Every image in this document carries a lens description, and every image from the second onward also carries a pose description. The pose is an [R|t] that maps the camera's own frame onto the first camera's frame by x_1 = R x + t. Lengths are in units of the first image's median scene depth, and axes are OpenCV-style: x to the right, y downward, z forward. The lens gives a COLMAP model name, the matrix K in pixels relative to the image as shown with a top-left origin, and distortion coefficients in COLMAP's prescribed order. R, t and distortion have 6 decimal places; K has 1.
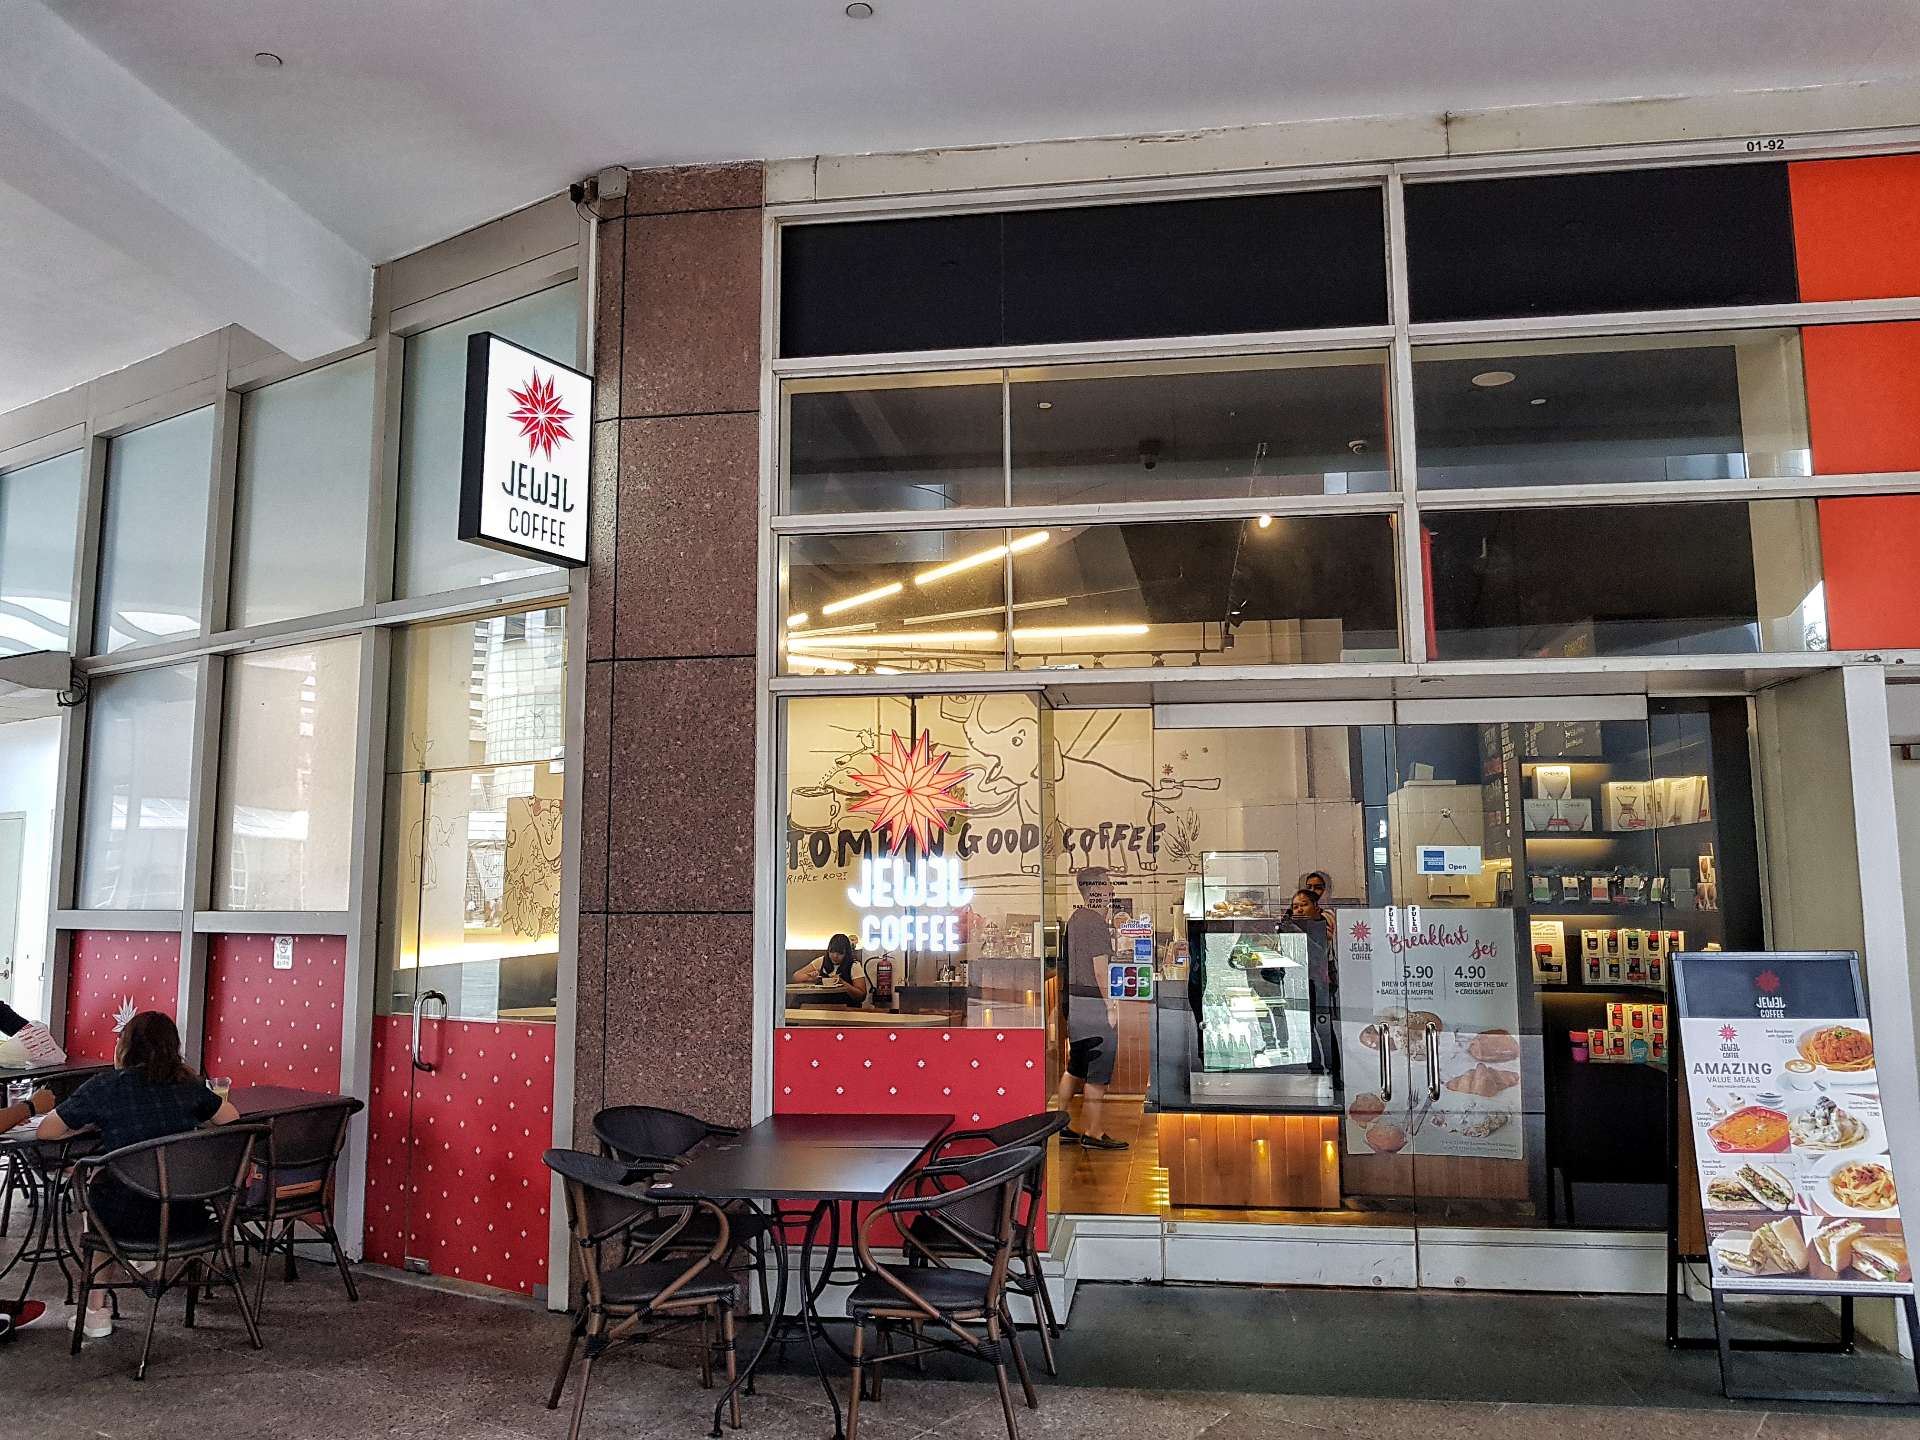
lens RADIAL K [[1547.3, 0, 965.0], [0, 1547.3, 711.9], [0, 0, 1]] dist [-0.009445, 0.002366]
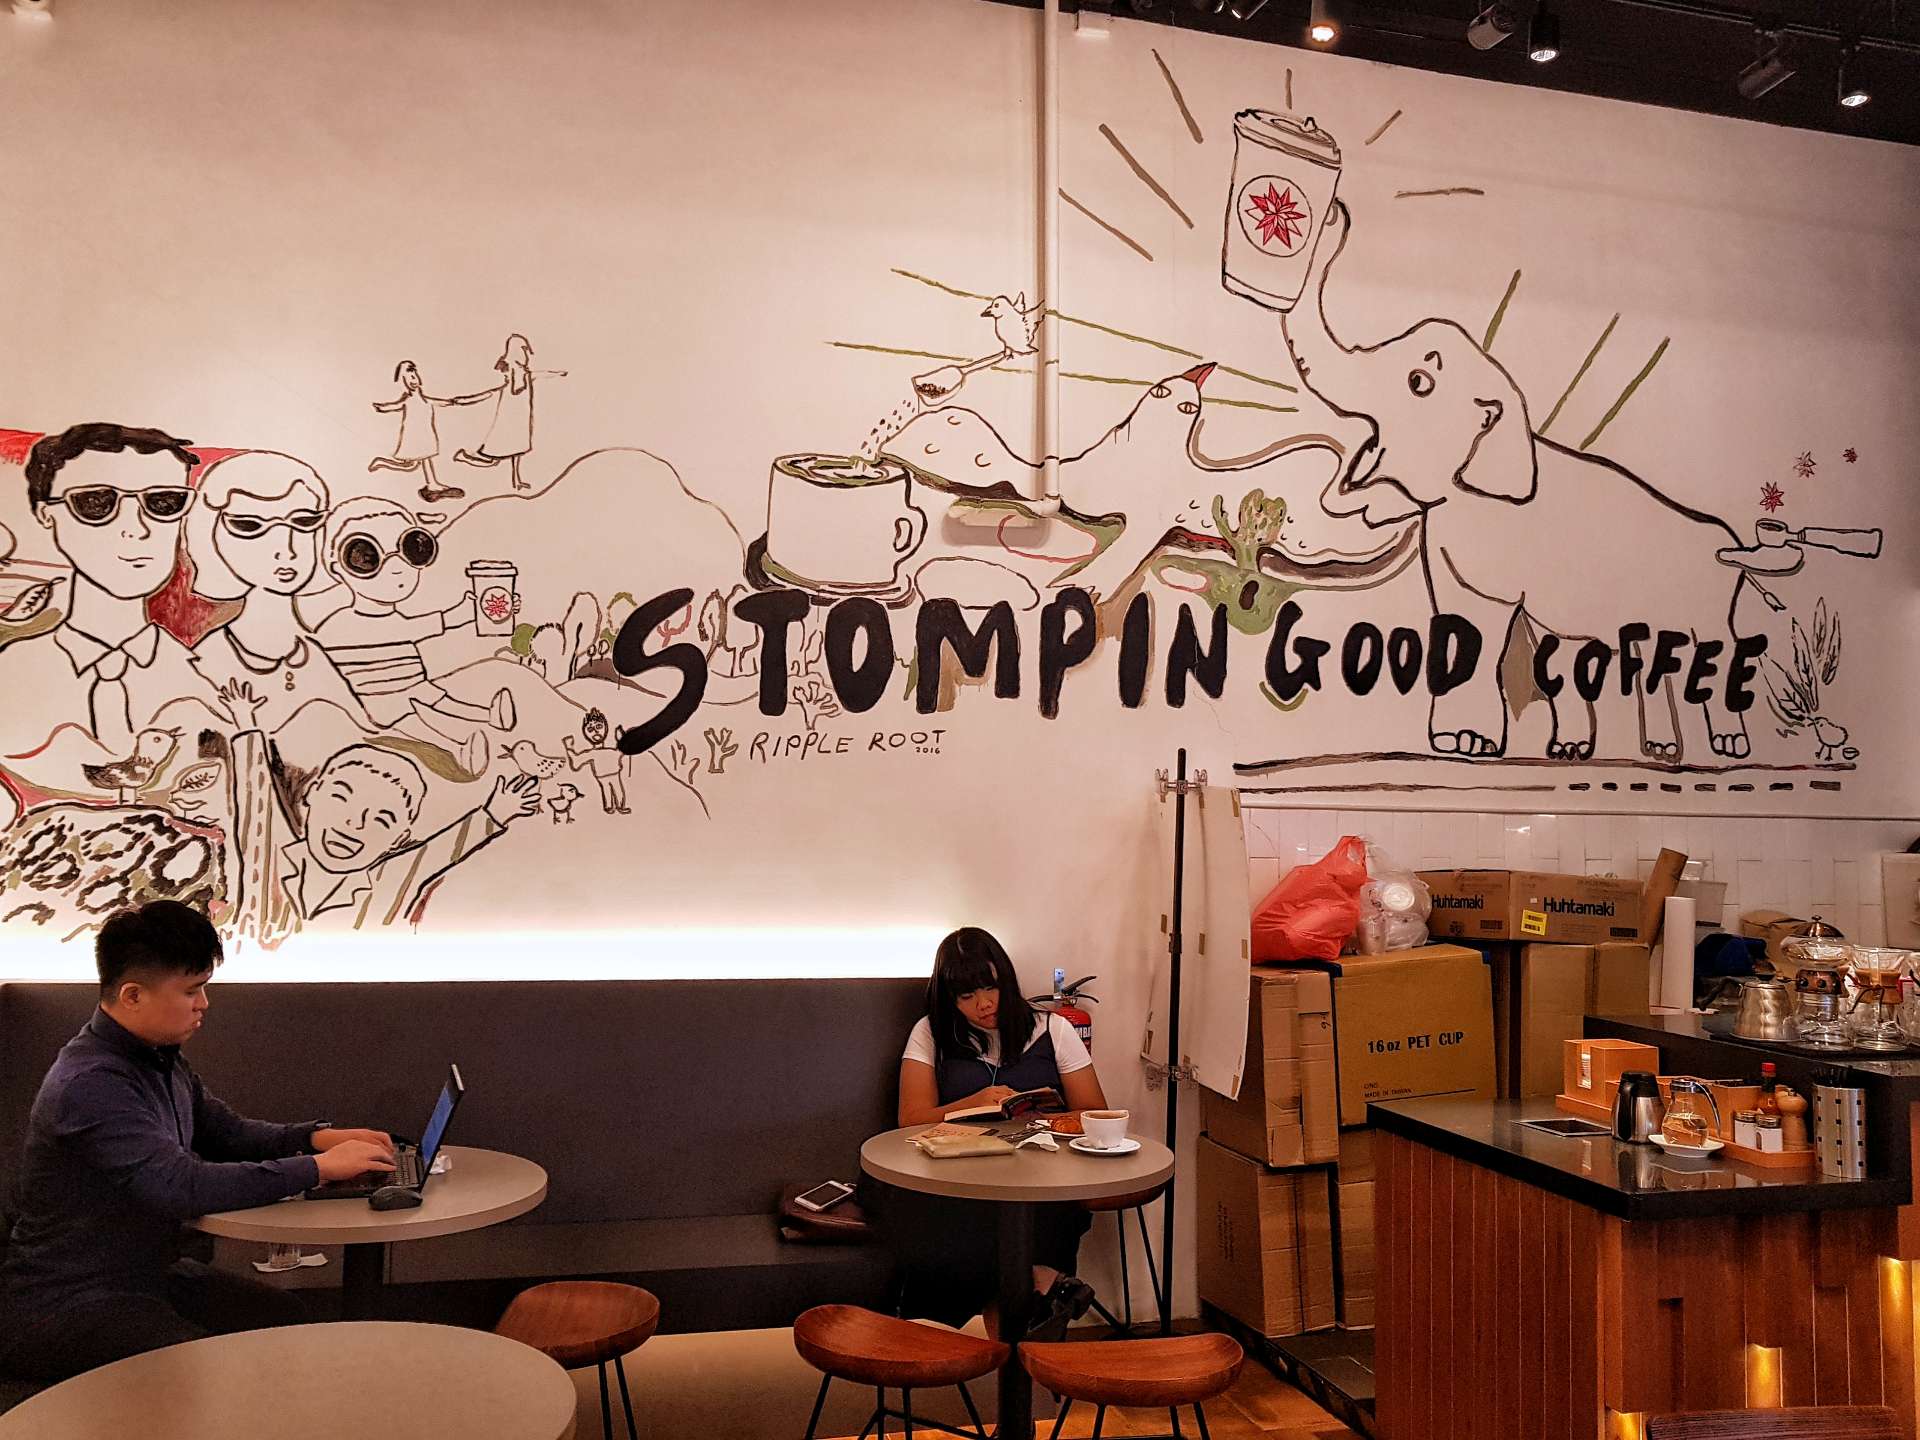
lens RADIAL K [[1547.3, 0, 954.9], [0, 1547.3, 725.5], [0, 0, 1]] dist [-0.009445, 0.002366]
pose [[0.923162, 0.044346, 0.381845, -0.198251], [-0.063586, 0.997256, 0.037910, 0.091255], [-0.379116, -0.059277, 0.923449, 0.710969]]
